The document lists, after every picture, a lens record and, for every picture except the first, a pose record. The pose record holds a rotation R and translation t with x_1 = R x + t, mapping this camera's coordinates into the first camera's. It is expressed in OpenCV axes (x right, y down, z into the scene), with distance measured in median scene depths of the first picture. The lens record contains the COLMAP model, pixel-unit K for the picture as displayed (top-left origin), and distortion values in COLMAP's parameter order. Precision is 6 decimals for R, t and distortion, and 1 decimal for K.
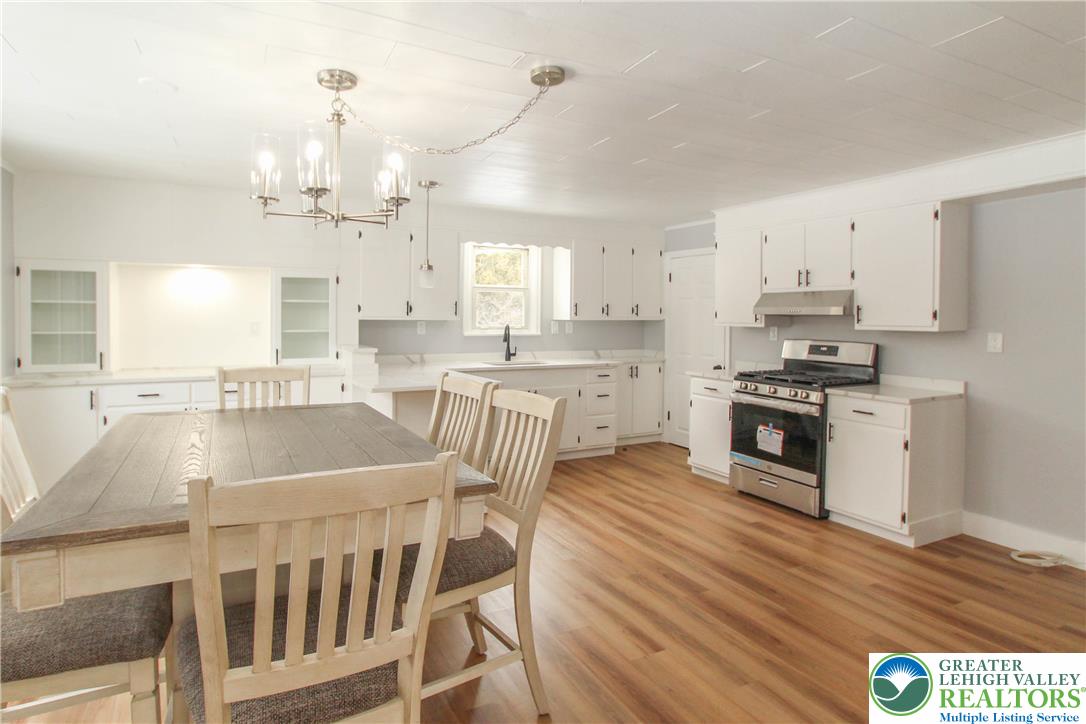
lens RADIAL K [[559.1, 0, 519.1], [0, 559.1, 329.3], [0, 0, 1]] dist [0.000043, 0.000079]
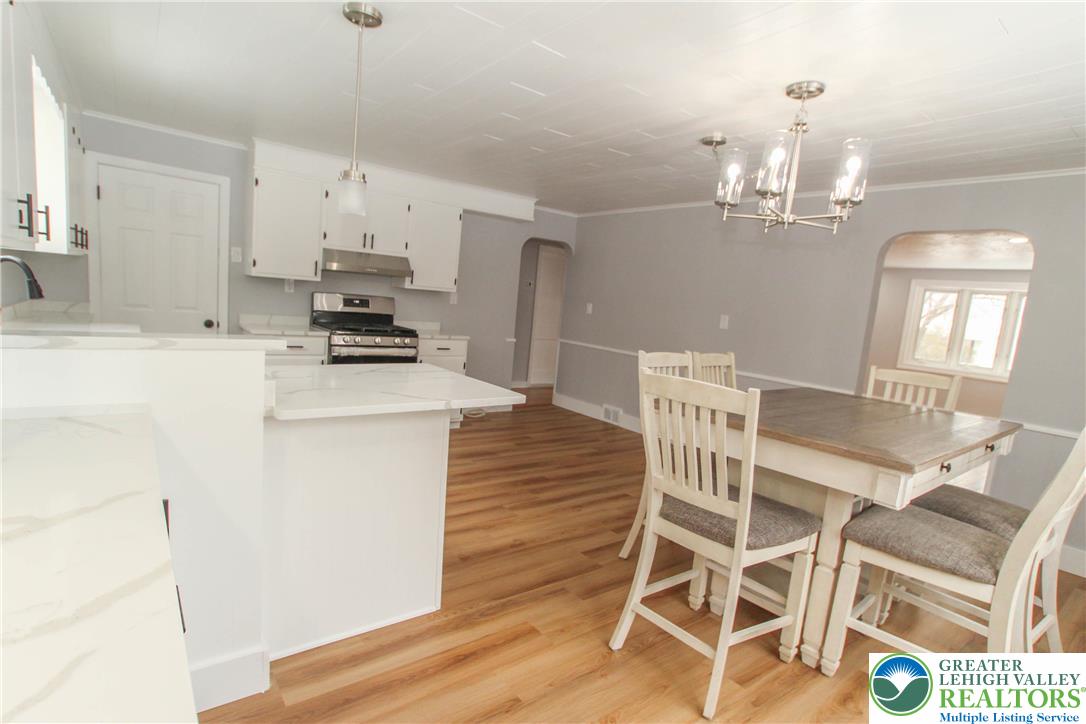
lens RADIAL K [[555.6, 0, 537.9], [0, 555.6, 369.7], [0, 0, 1]] dist [-0.059313, 0.031029]
pose [[-0.167424, -0.149944, 0.974416, -0.874527], [-0.065050, 0.987893, 0.140841, -0.016073], [-0.983737, -0.039806, -0.175151, 1.069601]]
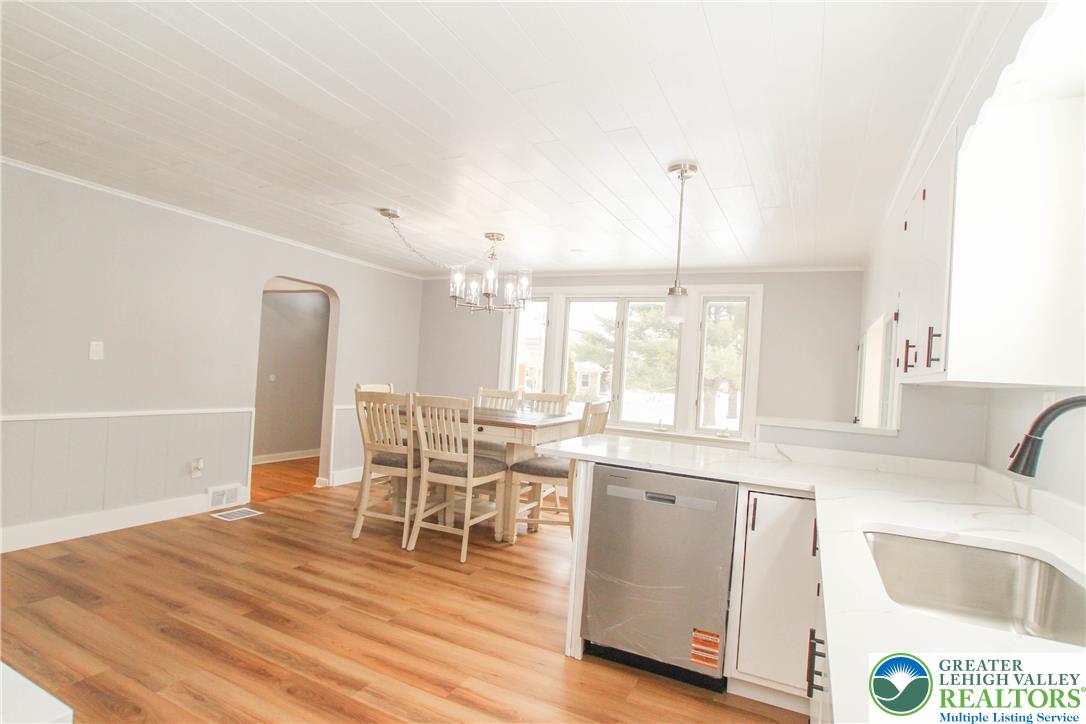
lens RADIAL K [[555.6, 0, 537.9], [0, 555.6, 369.7], [0, 0, 1]] dist [-0.059313, 0.031029]
pose [[-0.799219, -0.062410, -0.597790, 0.433027], [-0.085518, 0.996283, 0.010321, -0.012836], [0.594924, 0.059371, -0.801586, 1.700822]]
